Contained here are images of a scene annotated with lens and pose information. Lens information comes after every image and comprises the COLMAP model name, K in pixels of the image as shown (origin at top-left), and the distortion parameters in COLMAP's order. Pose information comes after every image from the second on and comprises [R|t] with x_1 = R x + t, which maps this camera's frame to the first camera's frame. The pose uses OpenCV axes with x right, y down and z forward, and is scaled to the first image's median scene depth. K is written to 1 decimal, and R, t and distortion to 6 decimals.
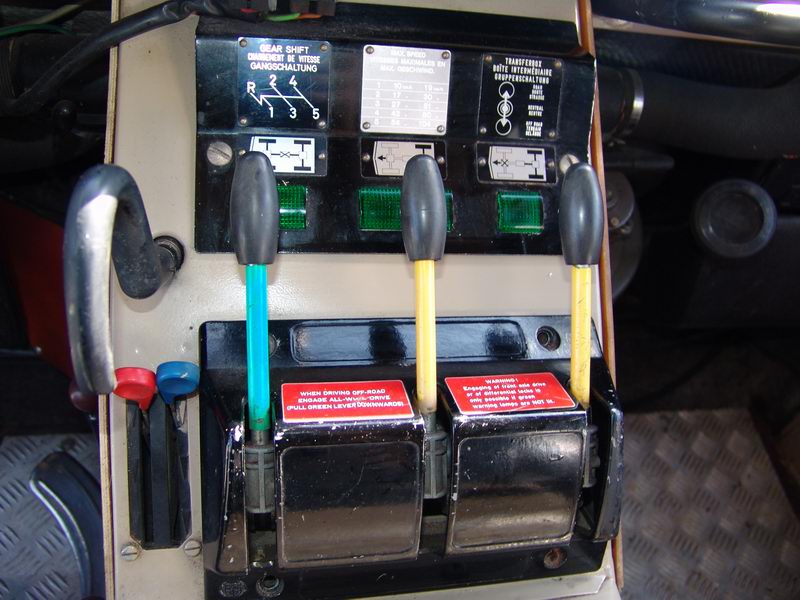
lens RADIAL K [[679.1, 0, 400.0], [0, 679.1, 300.0], [0, 0, 1]] dist [-0.159586, 0.145737]
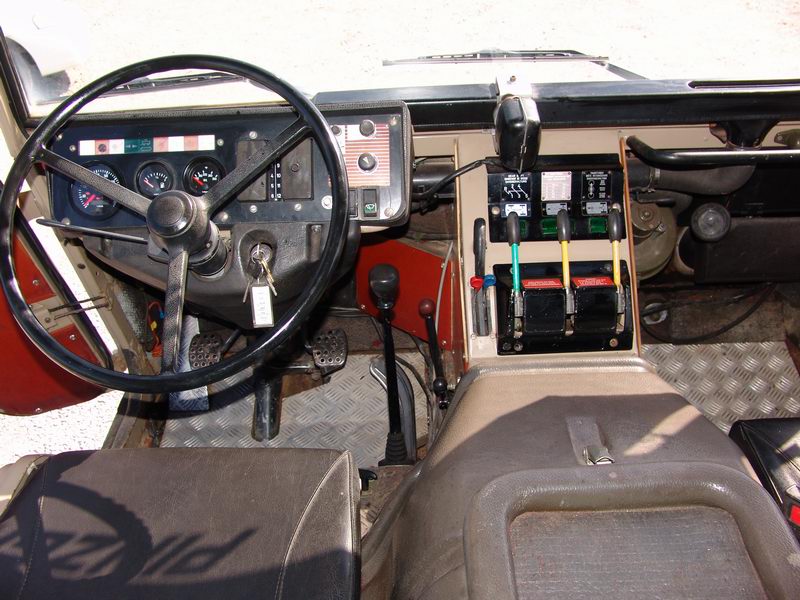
lens RADIAL K [[679.1, 0, 400.0], [0, 679.1, 300.0], [0, 0, 1]] dist [-0.159586, 0.145737]
pose [[0.975601, -0.031890, -0.217224, -0.036965], [0.026033, 0.999218, -0.029773, 0.260572], [0.218004, 0.023392, 0.975668, -2.022964]]
